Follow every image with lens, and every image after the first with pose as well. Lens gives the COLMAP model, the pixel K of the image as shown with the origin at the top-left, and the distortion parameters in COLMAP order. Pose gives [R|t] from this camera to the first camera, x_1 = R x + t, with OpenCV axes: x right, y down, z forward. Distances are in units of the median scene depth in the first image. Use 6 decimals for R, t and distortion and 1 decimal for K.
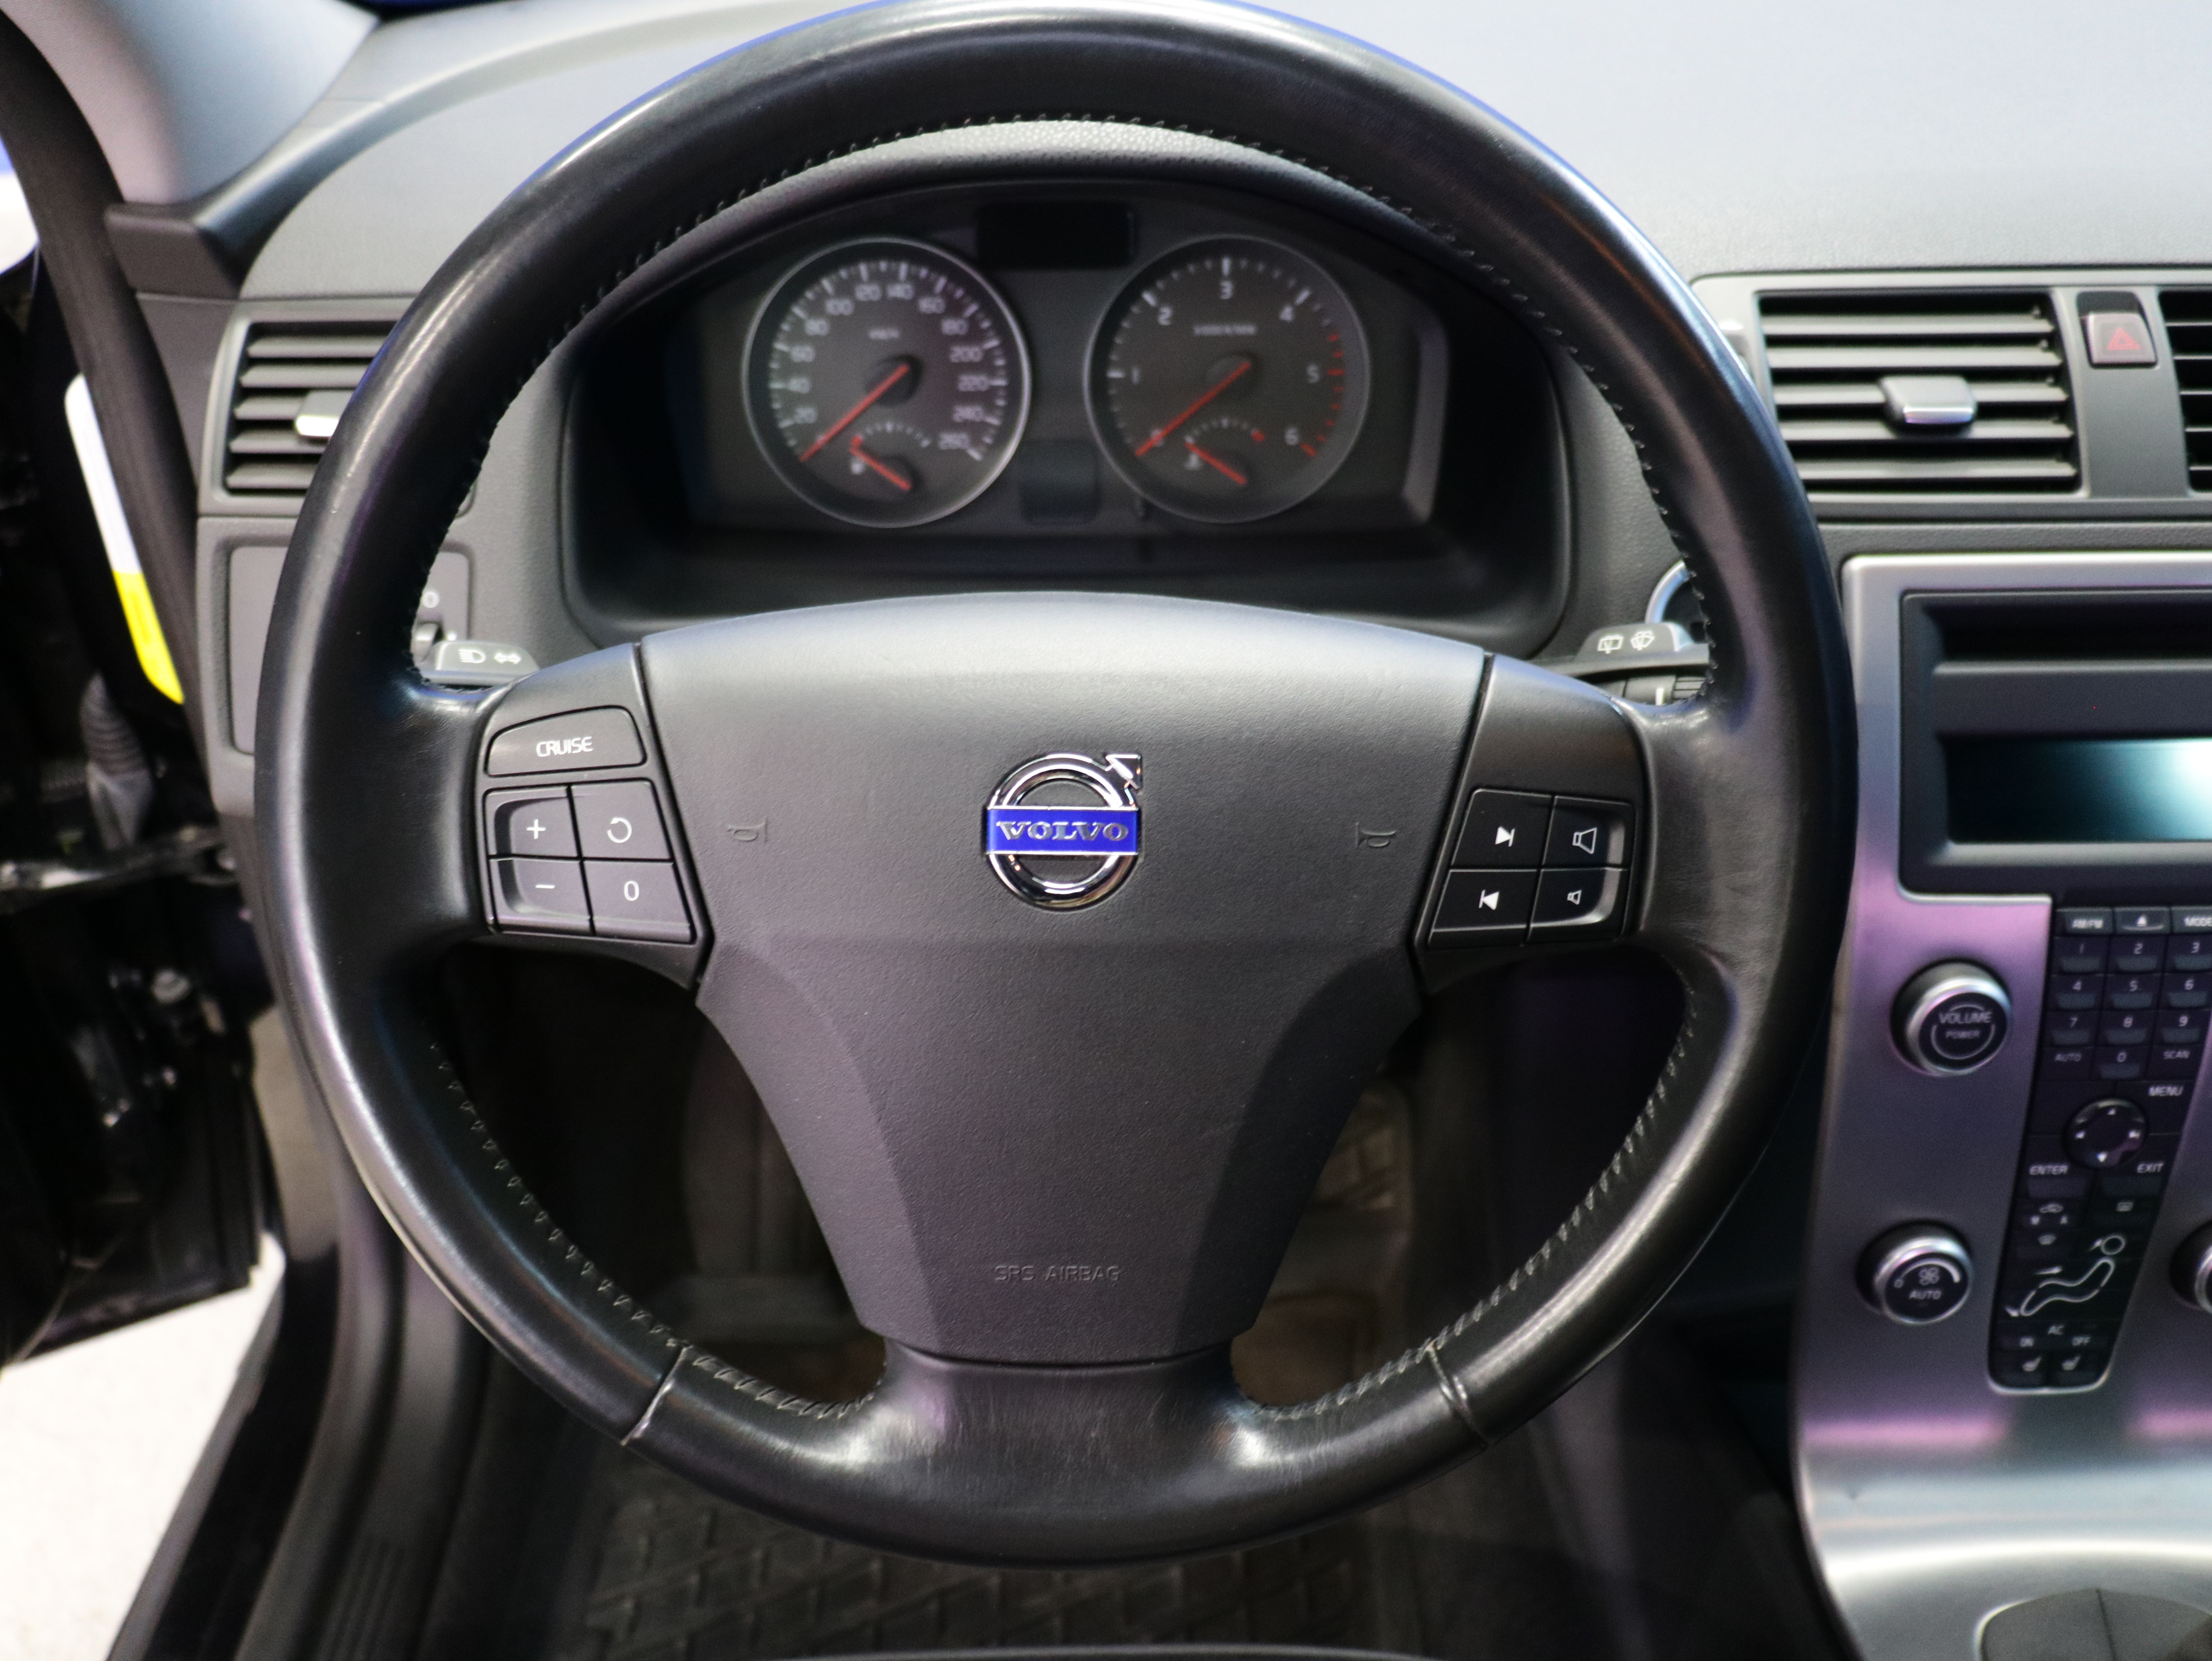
lens RADIAL K [[1829.4, 0, 1101.9], [0, 1829.4, 785.7], [0, 0, 1]] dist [-0.001697, 0.017925]
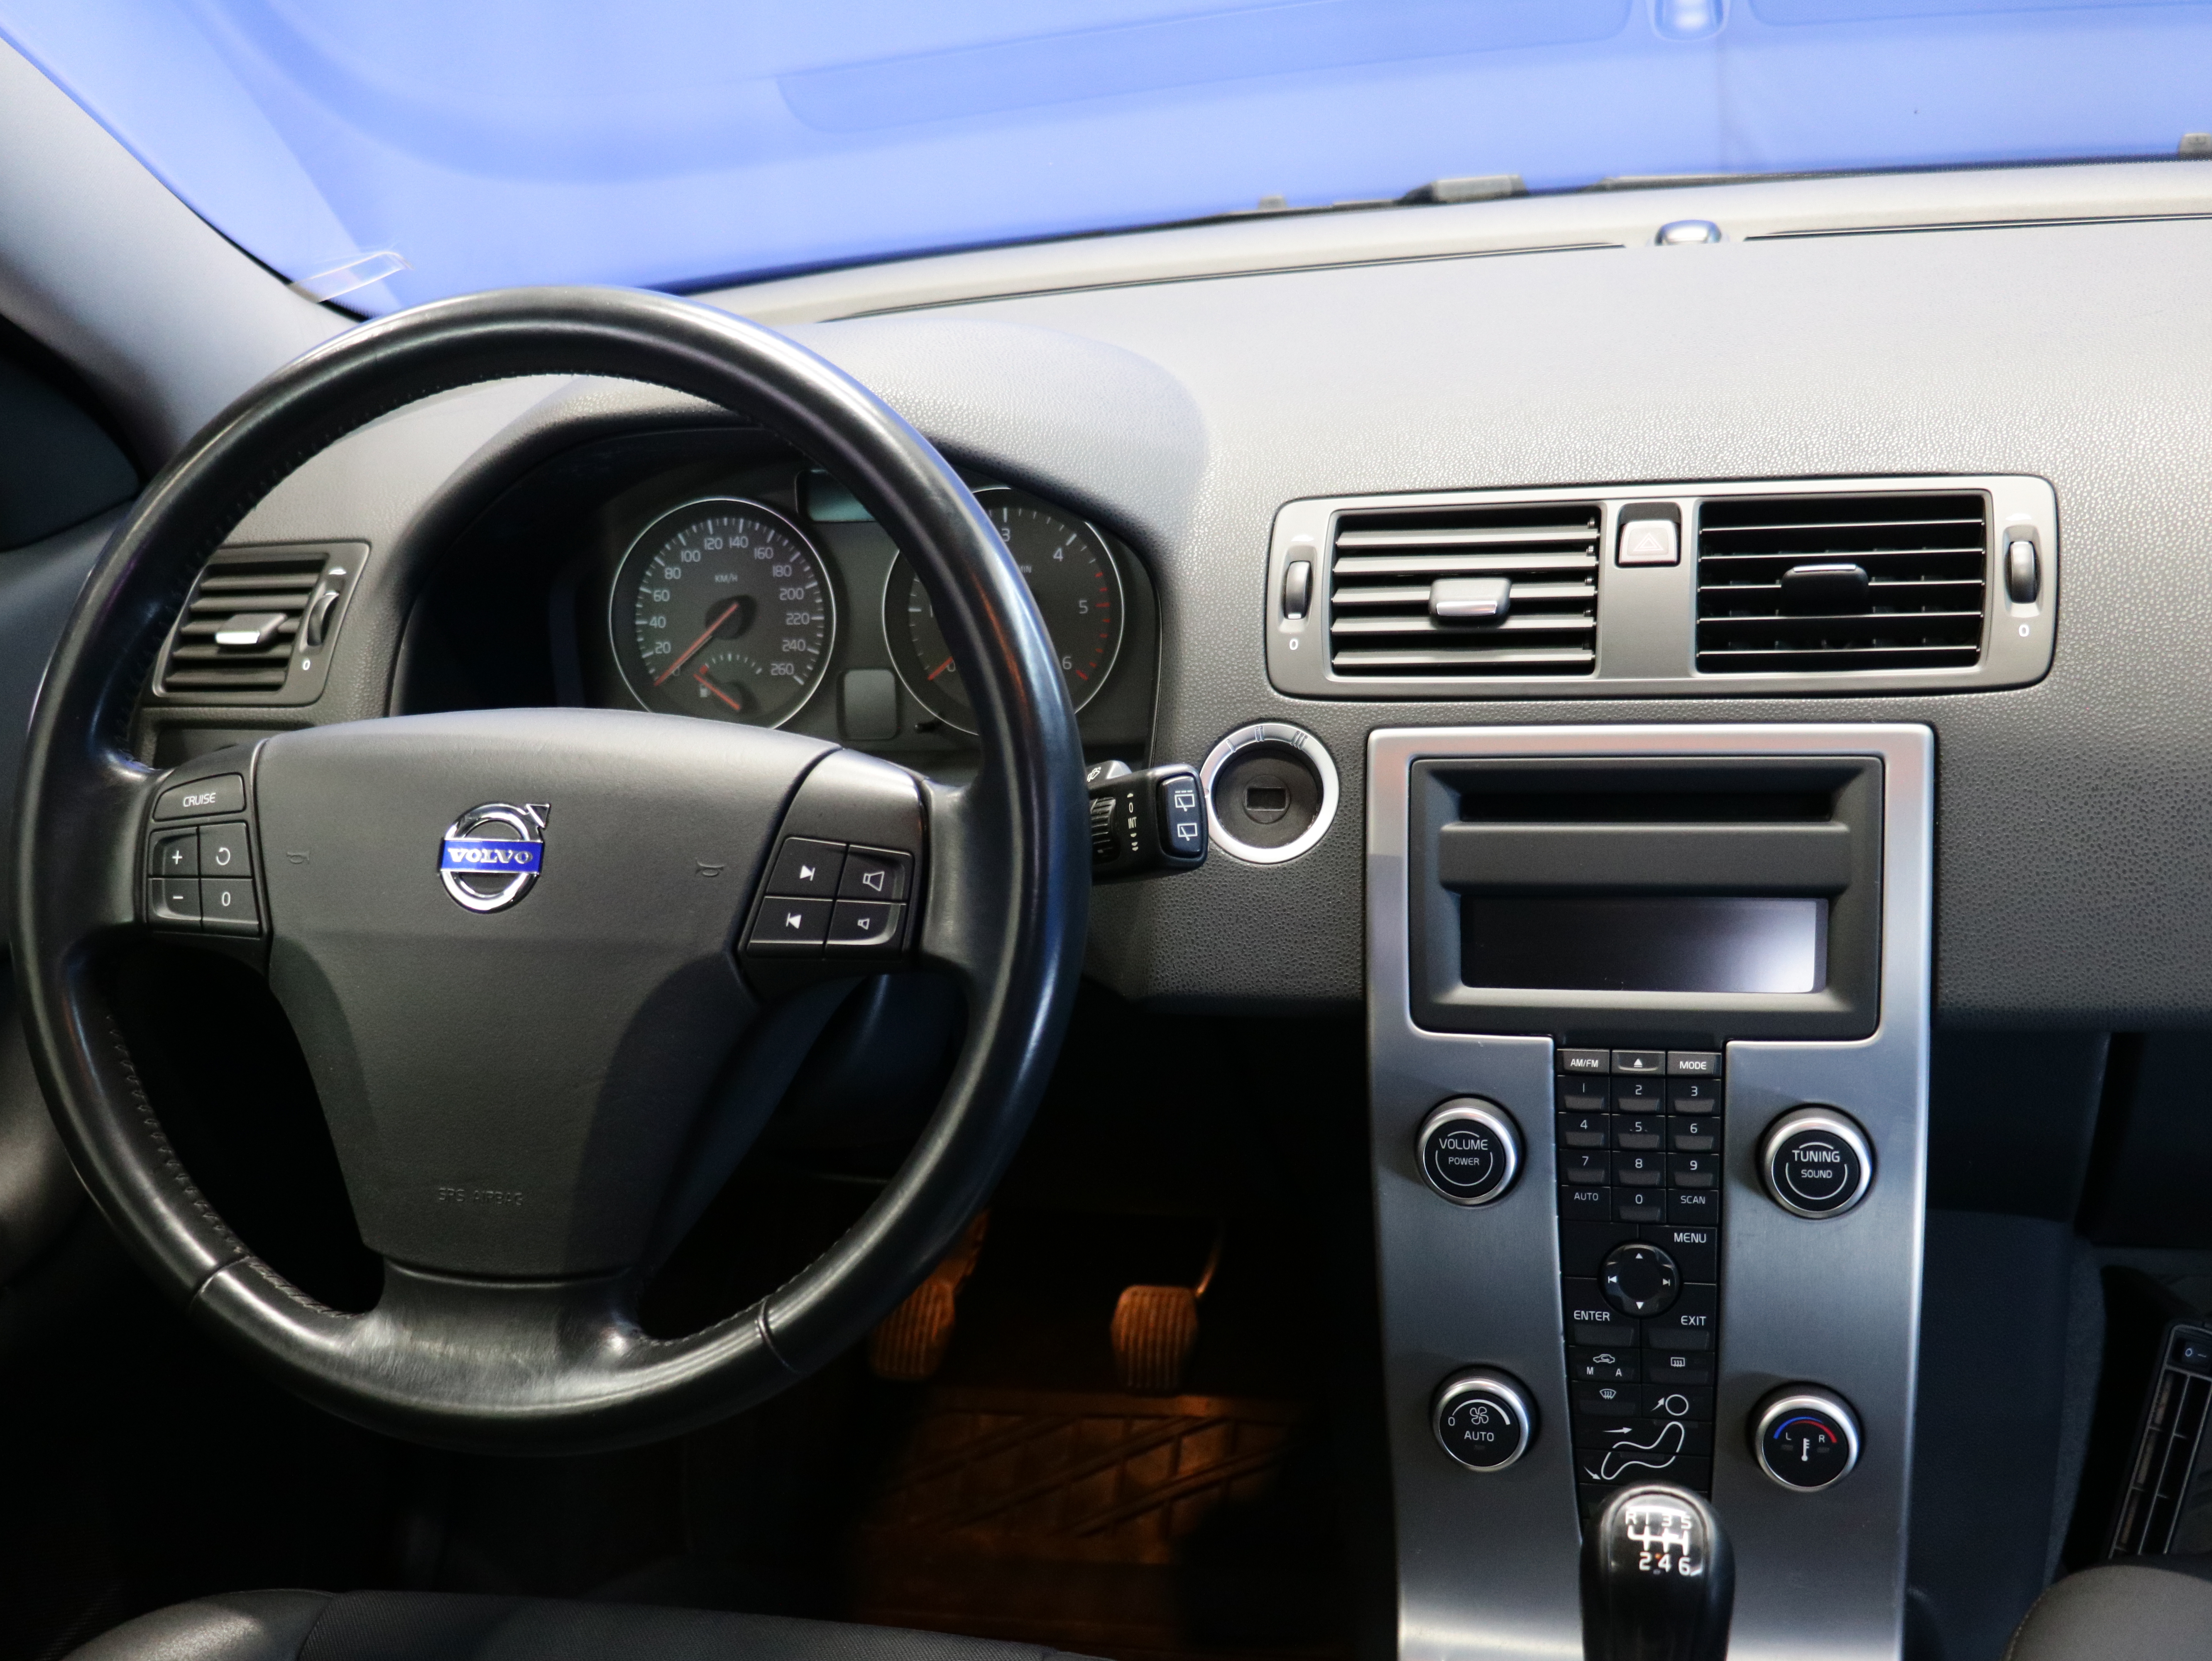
lens RADIAL K [[2389.3, 0, 1106.0], [0, 2389.3, 830.5], [0, 0, 1]] dist [-0.001393, -0.005588]
pose [[0.963618, 0.010536, -0.267075, 0.624537], [-0.062853, 0.980134, -0.188112, 0.217045], [0.259787, 0.198054, 0.945138, -0.410445]]
